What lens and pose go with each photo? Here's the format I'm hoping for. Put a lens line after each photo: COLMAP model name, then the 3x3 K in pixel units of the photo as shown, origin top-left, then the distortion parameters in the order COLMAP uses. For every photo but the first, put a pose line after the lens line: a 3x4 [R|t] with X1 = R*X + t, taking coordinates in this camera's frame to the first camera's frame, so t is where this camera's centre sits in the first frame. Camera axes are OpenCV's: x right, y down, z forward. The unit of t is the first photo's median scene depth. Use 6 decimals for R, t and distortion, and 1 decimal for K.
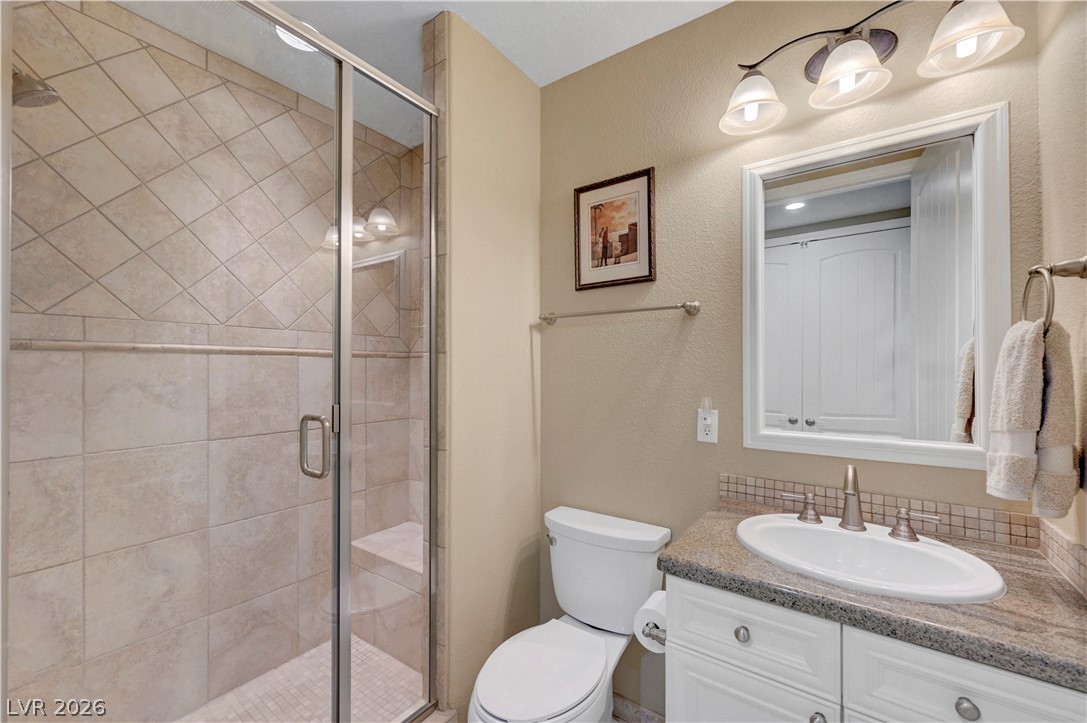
lens RADIAL K [[430.2, 0, 545.0], [0, 430.2, 364.2], [0, 0, 1]] dist [-0.001089, 0.000400]
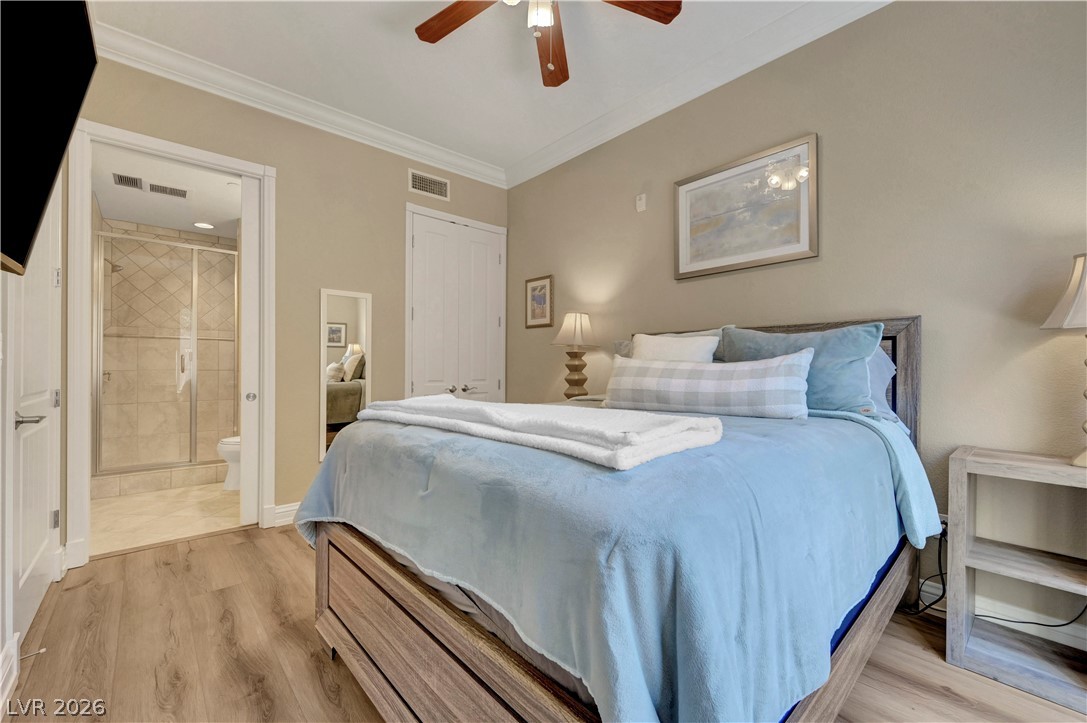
lens RADIAL K [[430.2, 0, 541.3], [0, 430.2, 362.9], [0, 0, 1]] dist [-0.001089, 0.000400]
pose [[0.970560, 0.009650, -0.240664, 2.380670], [-0.009555, 0.999953, 0.001562, 0.111841], [0.240668, 0.000784, 0.970607, -1.254937]]
